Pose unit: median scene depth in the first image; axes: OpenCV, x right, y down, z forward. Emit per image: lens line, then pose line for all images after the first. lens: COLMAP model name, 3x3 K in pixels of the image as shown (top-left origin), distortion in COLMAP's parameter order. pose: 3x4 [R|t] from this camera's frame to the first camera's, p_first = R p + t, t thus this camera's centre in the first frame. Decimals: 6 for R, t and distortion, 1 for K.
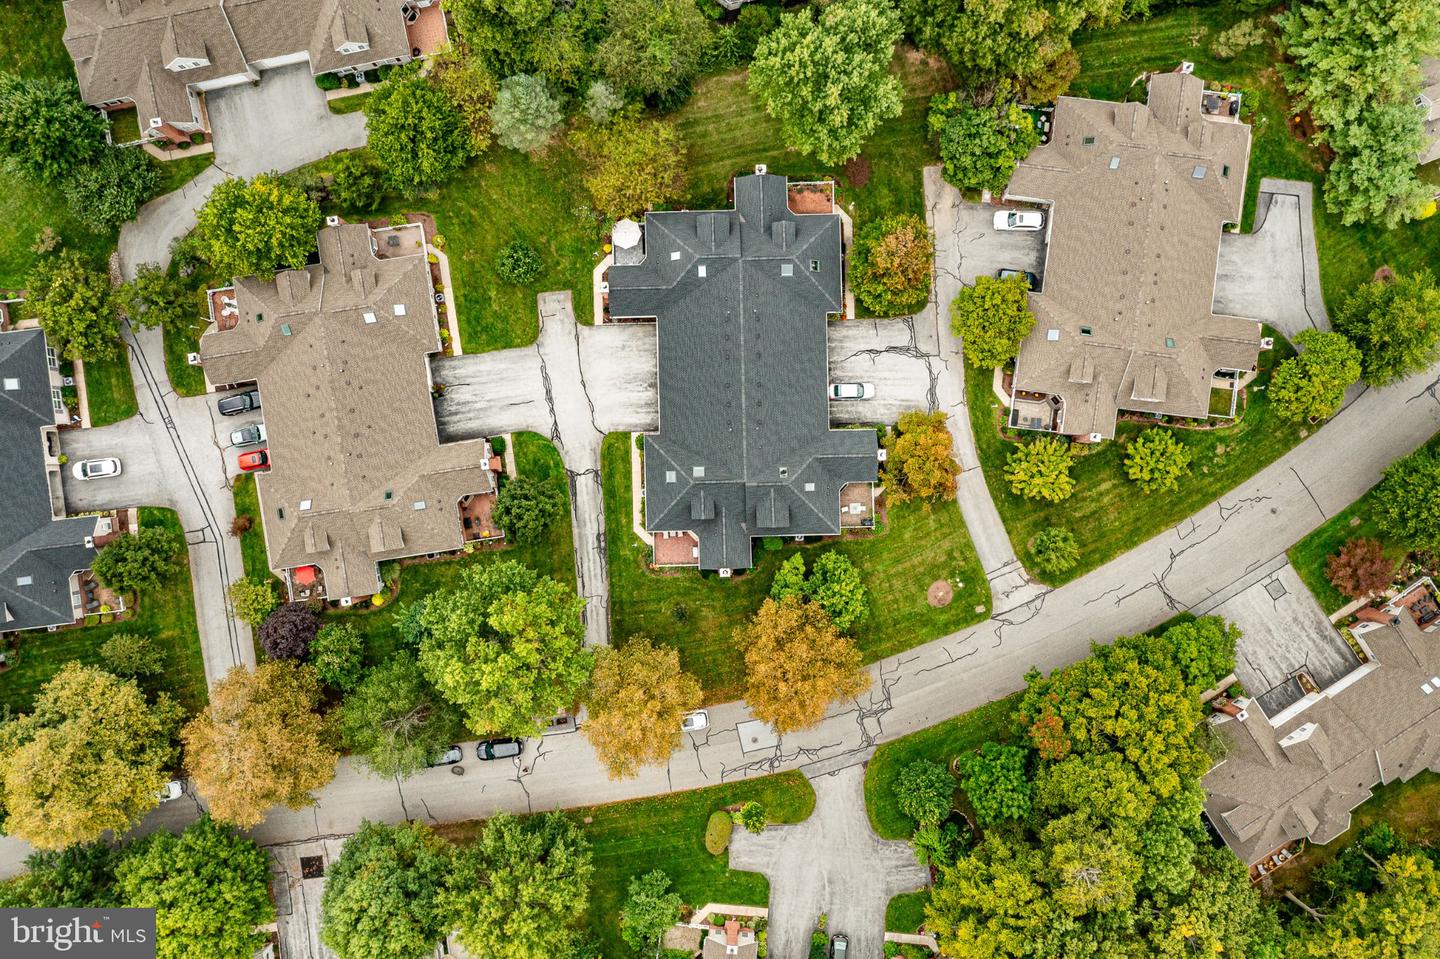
lens RADIAL K [[1136.3, 0, 717.3], [0, 1136.3, 475.8], [0, 0, 1]] dist [-0.020375, 0.004494]
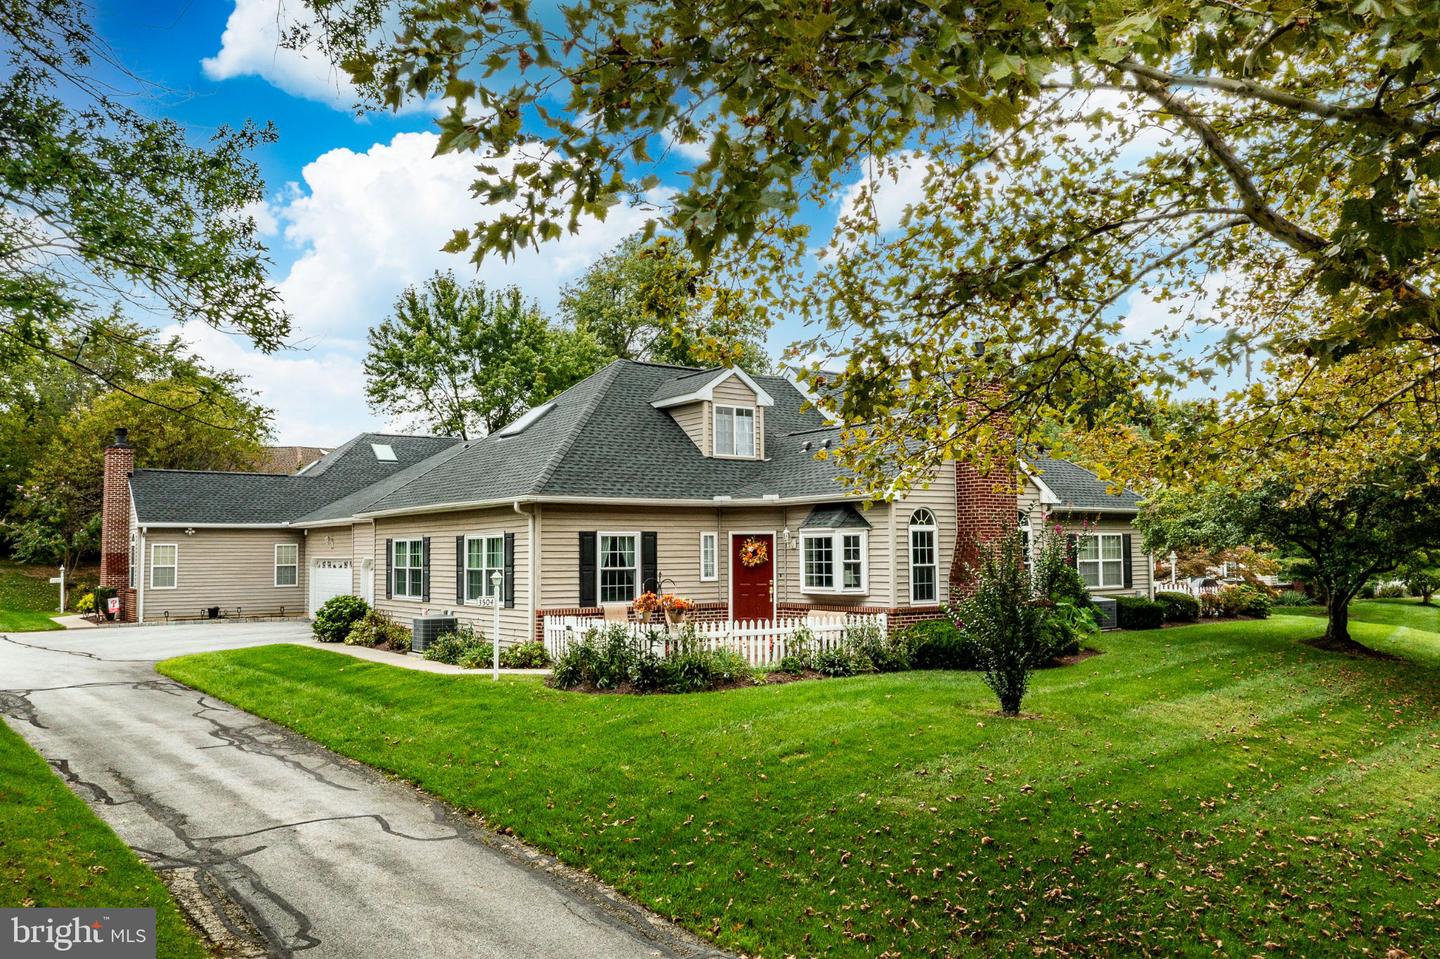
lens RADIAL K [[1136.3, 0, 721.5], [0, 1136.3, 480.6], [0, 0, 1]] dist [-0.020375, 0.004494]
pose [[0.824377, 0.038747, 0.564714, -0.135363], [0.565962, -0.073137, -0.821181, 0.210975], [0.009483, 0.996569, -0.082222, 0.985867]]
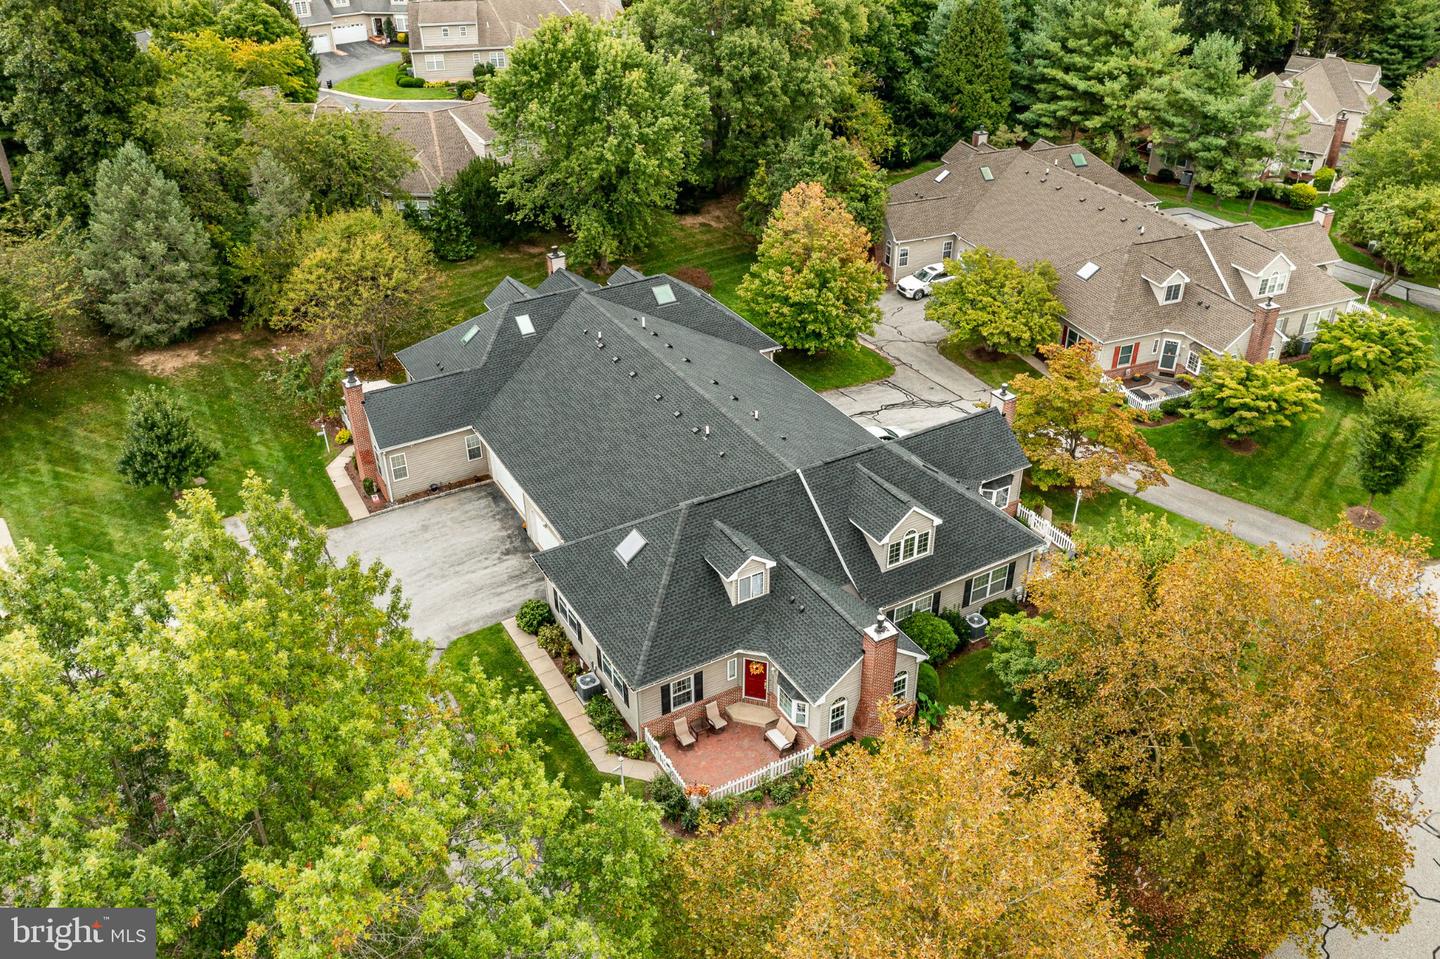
lens RADIAL K [[1136.3, 0, 721.1], [0, 1136.3, 483.9], [0, 0, 1]] dist [-0.020375, 0.004494]
pose [[0.879294, -0.249706, 0.405573, -0.161645], [0.476274, 0.456815, -0.751321, 0.293388], [0.002338, 0.853795, 0.520604, 0.736681]]
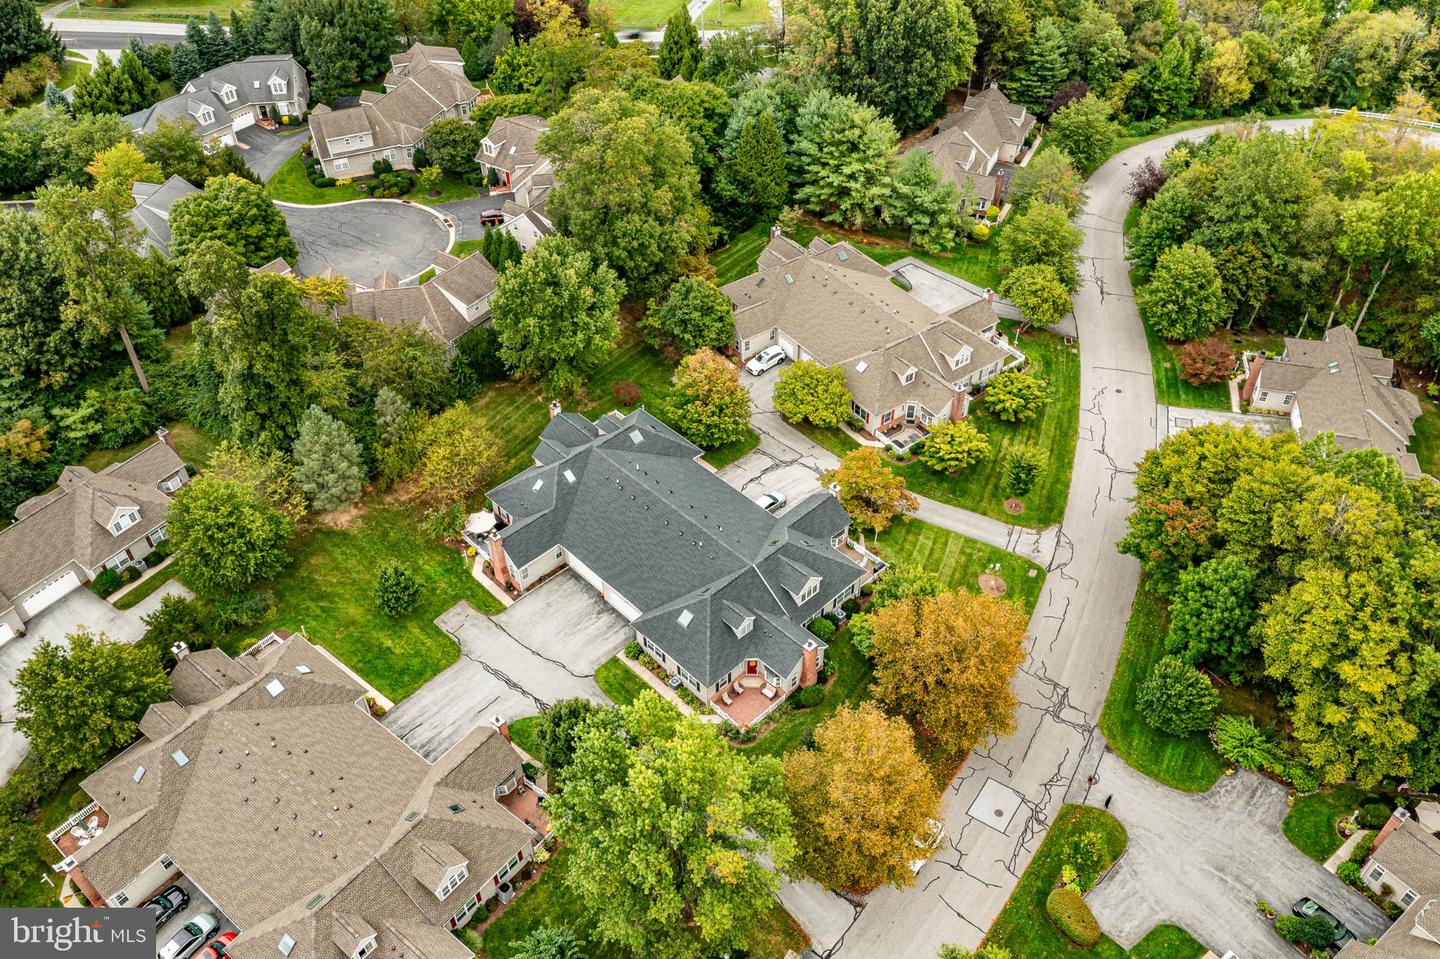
lens RADIAL K [[1136.3, 0, 719.6], [0, 1136.3, 476.3], [0, 0, 1]] dist [-0.020375, 0.004494]
pose [[0.734731, -0.453361, 0.504614, -0.387059], [0.678345, 0.486252, -0.550823, 0.418171], [0.004352, 0.747009, 0.664800, 0.333355]]
